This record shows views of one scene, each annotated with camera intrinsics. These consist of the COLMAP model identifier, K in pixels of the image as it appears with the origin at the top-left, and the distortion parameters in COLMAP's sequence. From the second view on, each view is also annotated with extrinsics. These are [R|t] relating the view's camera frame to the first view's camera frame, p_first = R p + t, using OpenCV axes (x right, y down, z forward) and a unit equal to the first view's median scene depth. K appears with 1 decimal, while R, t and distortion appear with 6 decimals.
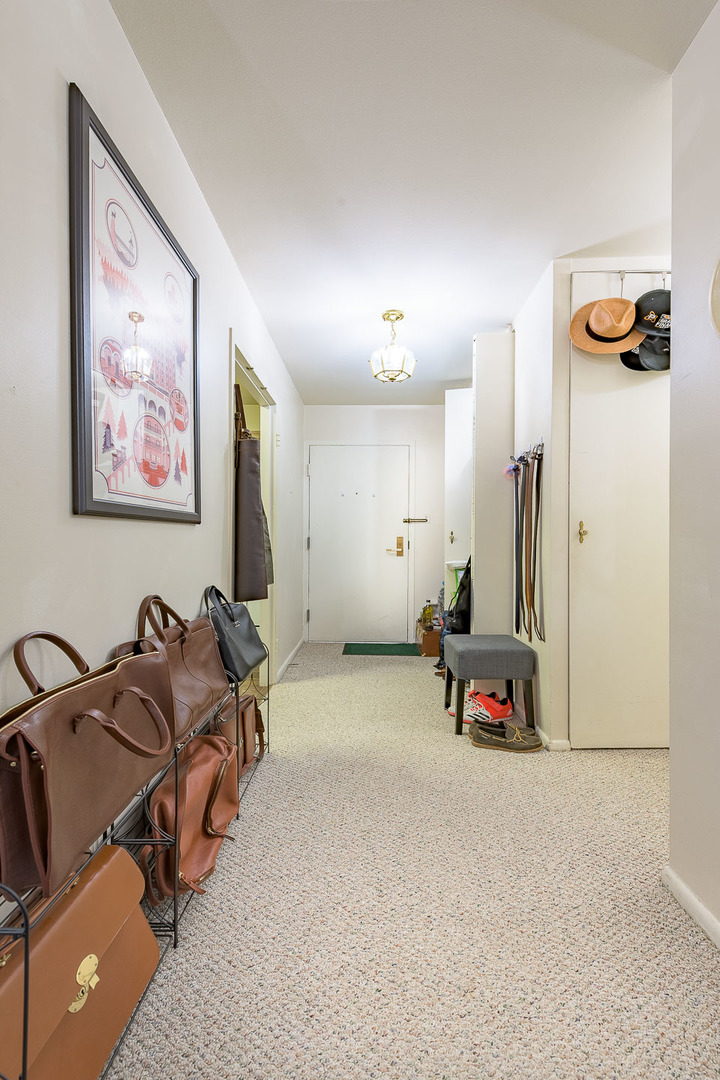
lens RADIAL K [[473.8, 0, 368.9], [0, 473.8, 544.5], [0, 0, 1]] dist [0.013251, -0.004774]
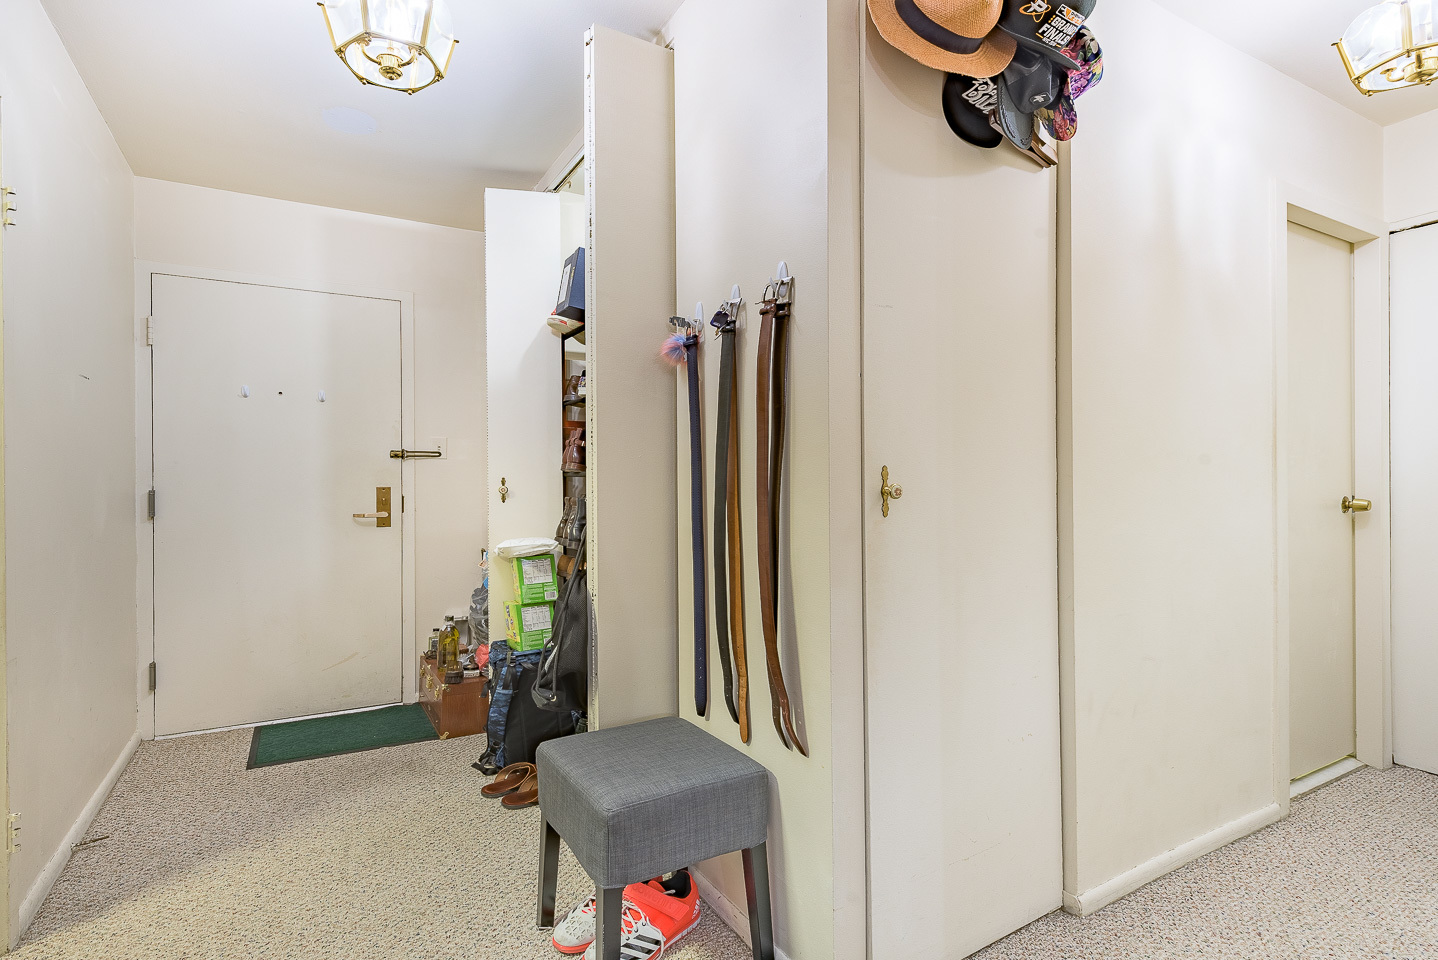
lens RADIAL K [[666.9, 0, 640.8], [0, 666.9, 488.6], [0, 0, 1]] dist [0.009841, -0.003013]
pose [[0.890273, -0.011844, 0.455272, -0.014437], [0.009827, 0.999929, 0.006797, -0.022350], [-0.455320, -0.001577, 0.890326, 0.360522]]
